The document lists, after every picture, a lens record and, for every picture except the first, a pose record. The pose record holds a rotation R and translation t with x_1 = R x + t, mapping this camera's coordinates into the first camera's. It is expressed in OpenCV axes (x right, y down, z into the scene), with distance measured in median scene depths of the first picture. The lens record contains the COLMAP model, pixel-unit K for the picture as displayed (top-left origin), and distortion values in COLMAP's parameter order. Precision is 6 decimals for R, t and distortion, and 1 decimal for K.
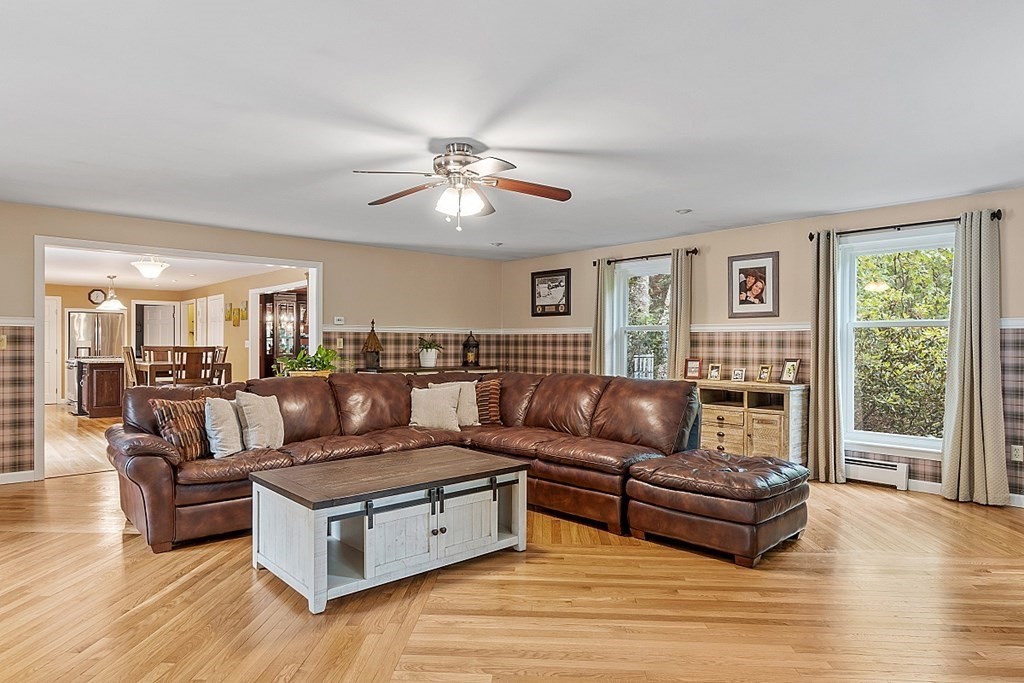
lens RADIAL K [[599.8, 0, 511.2], [0, 599.8, 344.8], [0, 0, 1]] dist [0.005465, -0.000202]
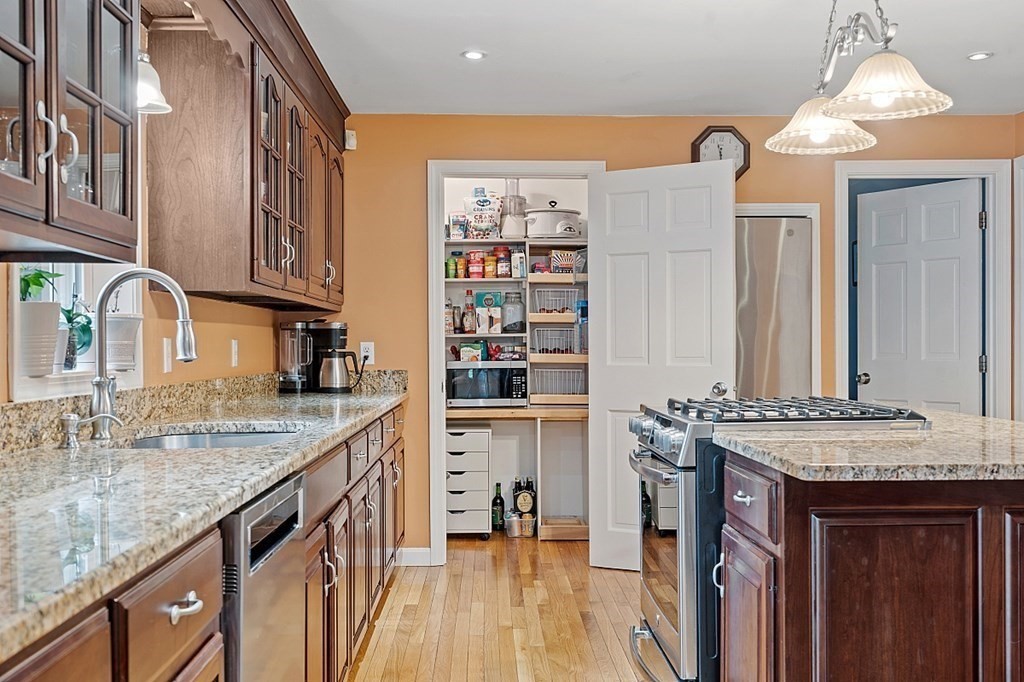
lens RADIAL K [[1066.3, 0, 516.4], [0, 1066.3, 343.9], [0, 0, 1]] dist [-0.013396, 0.000000]
pose [[0.749165, -0.007036, -0.662346, -0.566956], [0.005019, 0.999975, -0.004945, 0.003294], [0.662365, 0.000380, 0.749182, 0.752586]]
